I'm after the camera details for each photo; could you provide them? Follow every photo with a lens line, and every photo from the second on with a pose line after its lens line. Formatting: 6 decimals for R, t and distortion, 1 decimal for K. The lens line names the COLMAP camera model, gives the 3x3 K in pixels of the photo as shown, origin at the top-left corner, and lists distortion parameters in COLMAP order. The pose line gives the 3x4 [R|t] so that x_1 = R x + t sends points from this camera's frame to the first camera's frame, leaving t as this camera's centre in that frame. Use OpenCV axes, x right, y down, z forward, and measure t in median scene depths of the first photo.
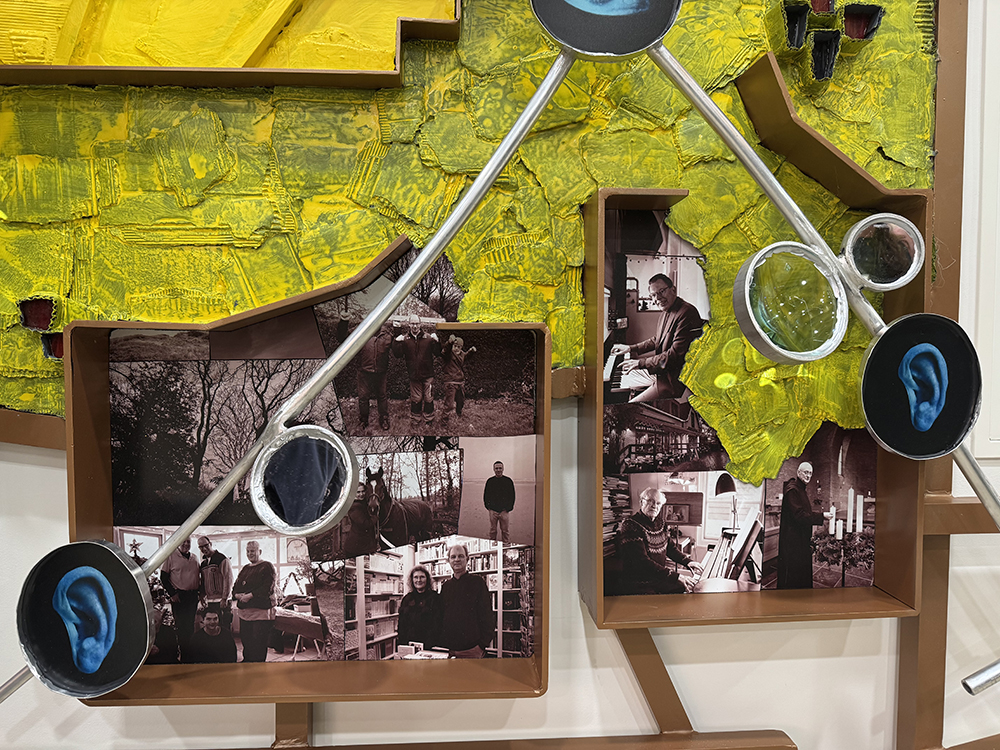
lens RADIAL K [[671.9, 0, 500.0], [0, 671.9, 375.0], [0, 0, 1]] dist [0.175586, -0.314584]
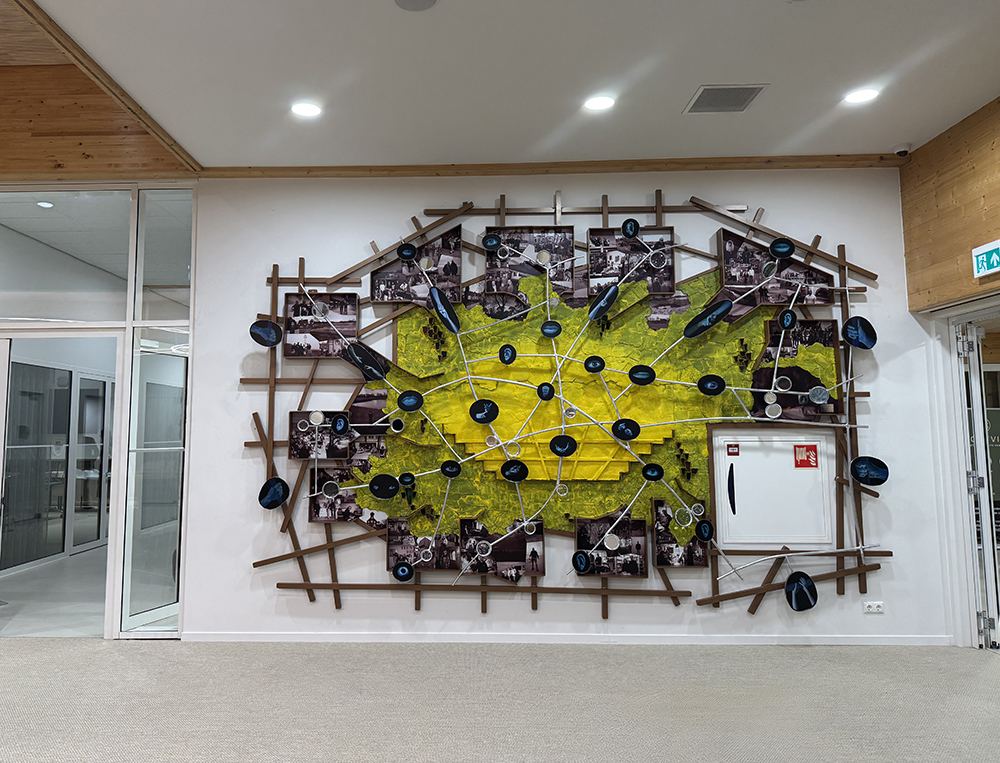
lens RADIAL K [[739.1, 0, 446.9], [0, 739.1, 356.2], [0, 0, 1]] dist [0.181194, -0.324718]
pose [[0.994059, -0.011720, -0.108214, -0.954661], [-0.003907, 0.989704, -0.143077, -0.540622], [0.108777, 0.142650, 0.983778, -6.049523]]
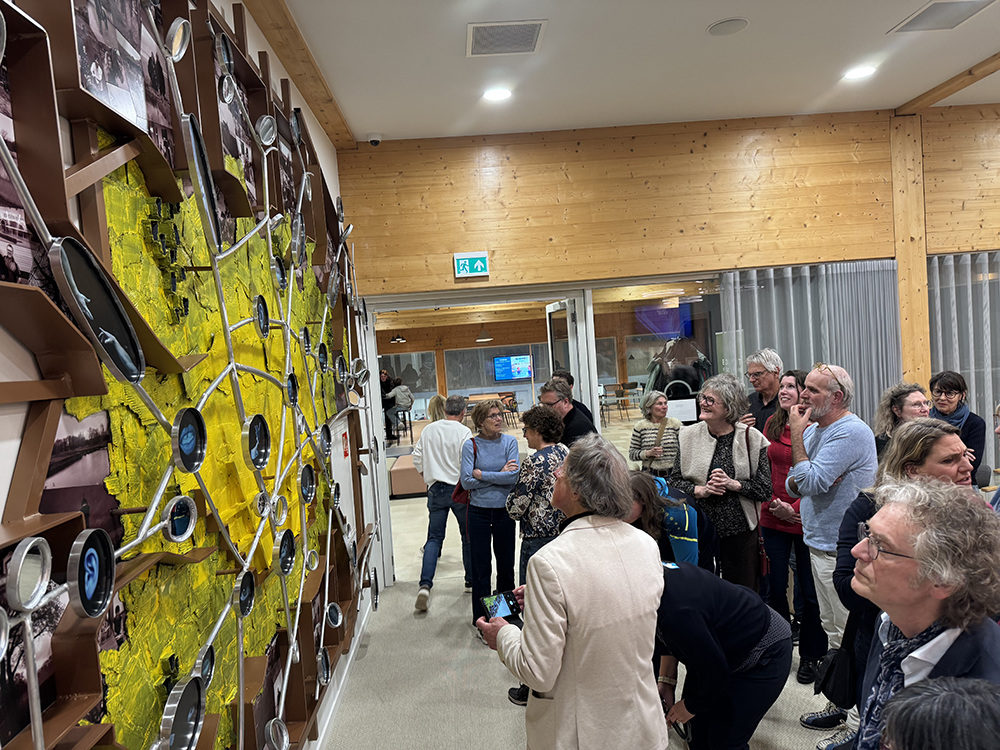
lens RADIAL K [[671.9, 0, 500.0], [0, 671.9, 375.0], [0, 0, 1]] dist [0.175586, -0.314584]
pose [[0.017124, -0.038779, 0.999101, -3.999136], [0.118680, 0.992262, 0.036479, -1.260477], [-0.992785, 0.117949, 0.021594, -0.327533]]
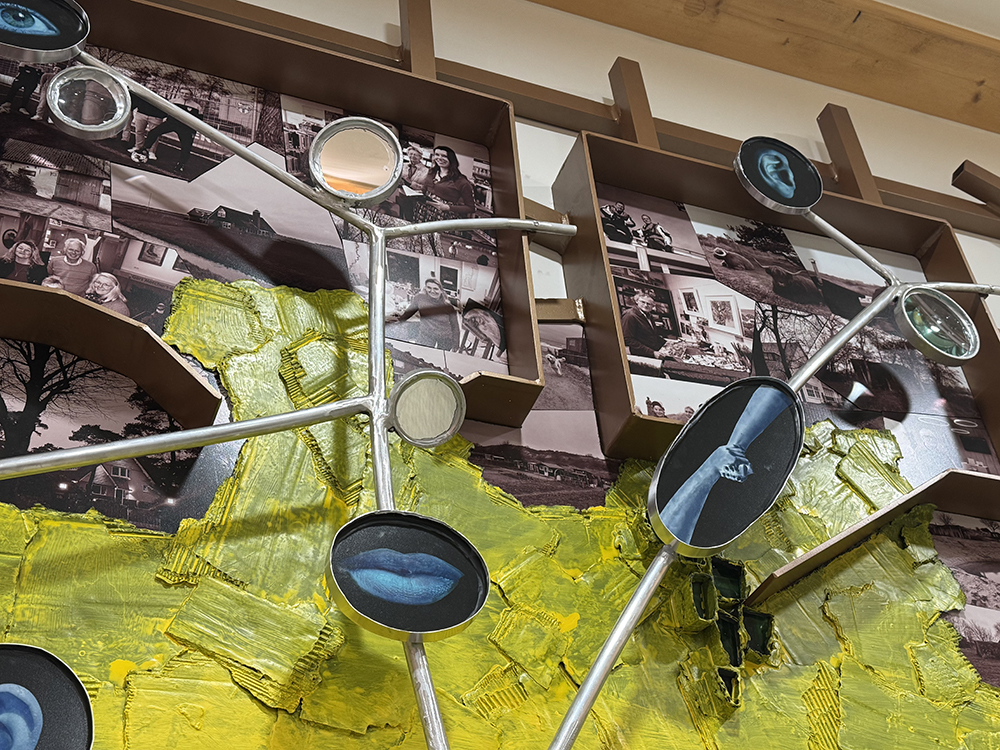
lens RADIAL K [[1246.3, 0, 500.0], [0, 1246.3, 375.0], [0, 0, 1]] dist [0.193390, -0.365464]
pose [[0.953008, 0.127716, 0.274709, -1.063305], [0.094663, 0.735840, -0.670506, -0.952440], [-0.287776, 0.665002, 0.689171, -0.449515]]
